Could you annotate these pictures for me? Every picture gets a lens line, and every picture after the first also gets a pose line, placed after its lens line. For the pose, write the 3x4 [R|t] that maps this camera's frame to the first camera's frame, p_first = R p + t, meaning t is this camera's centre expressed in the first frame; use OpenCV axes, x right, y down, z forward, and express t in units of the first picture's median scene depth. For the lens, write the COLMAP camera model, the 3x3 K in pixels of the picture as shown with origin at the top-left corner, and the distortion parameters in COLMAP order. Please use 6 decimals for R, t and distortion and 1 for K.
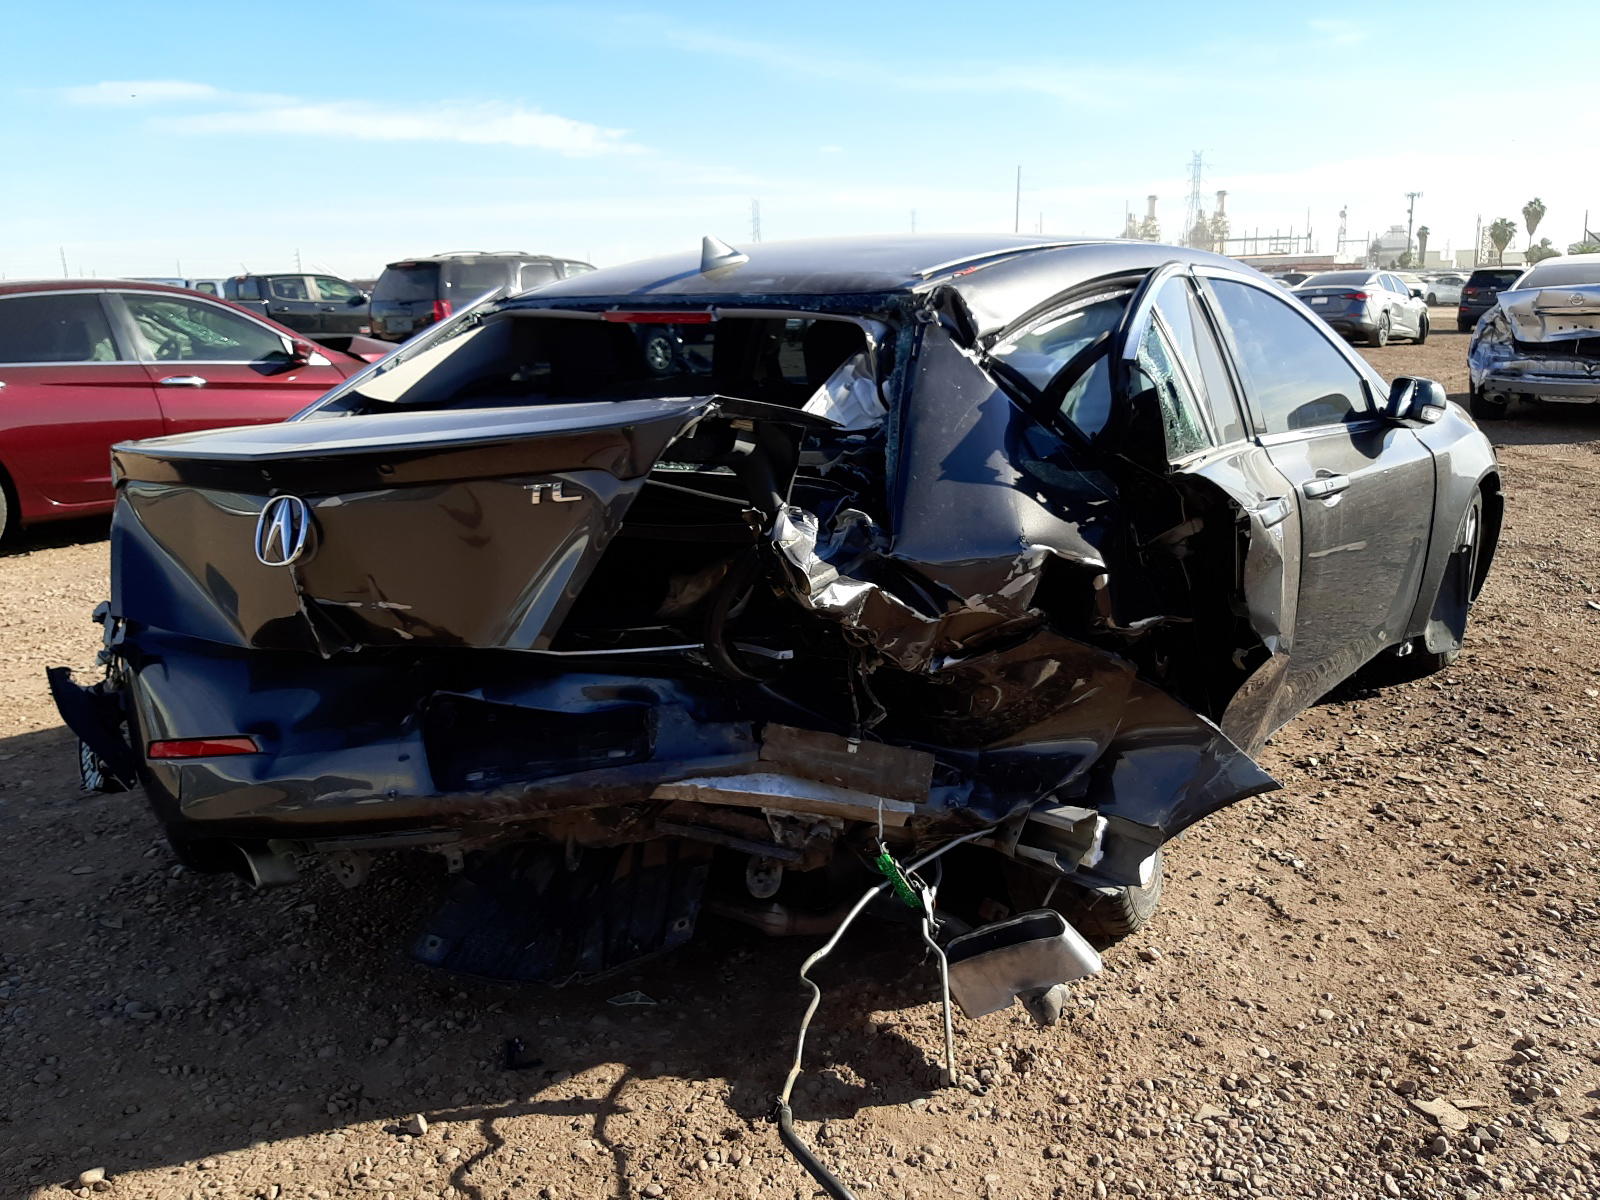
lens RADIAL K [[1195.4, 0, 816.6], [0, 1195.4, 588.2], [0, 0, 1]] dist [0.037486, -0.064570]
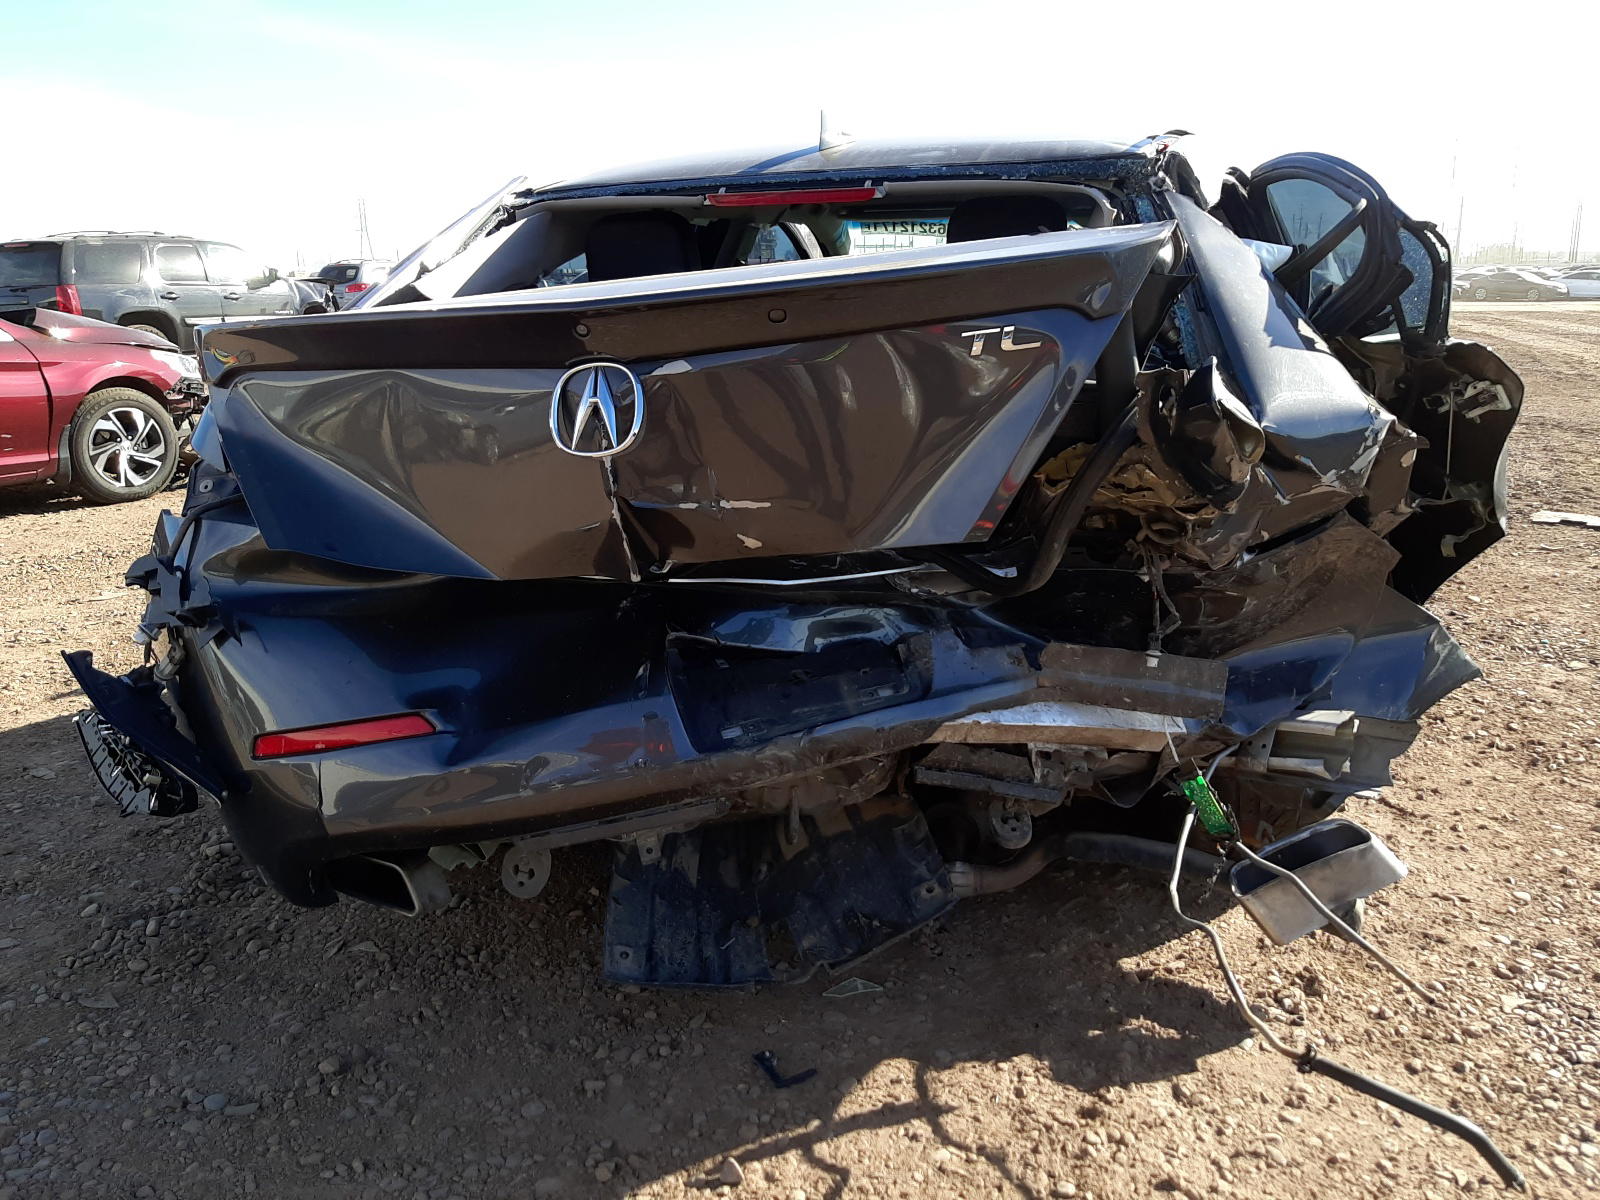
lens RADIAL K [[1195.4, 0, 798.4], [0, 1195.4, 596.2], [0, 0, 1]] dist [0.037486, -0.064570]
pose [[0.961669, -0.064629, 0.266489, -0.437106], [0.063239, 0.997903, 0.013806, 0.054230], [-0.266822, 0.003576, 0.963739, 0.203252]]
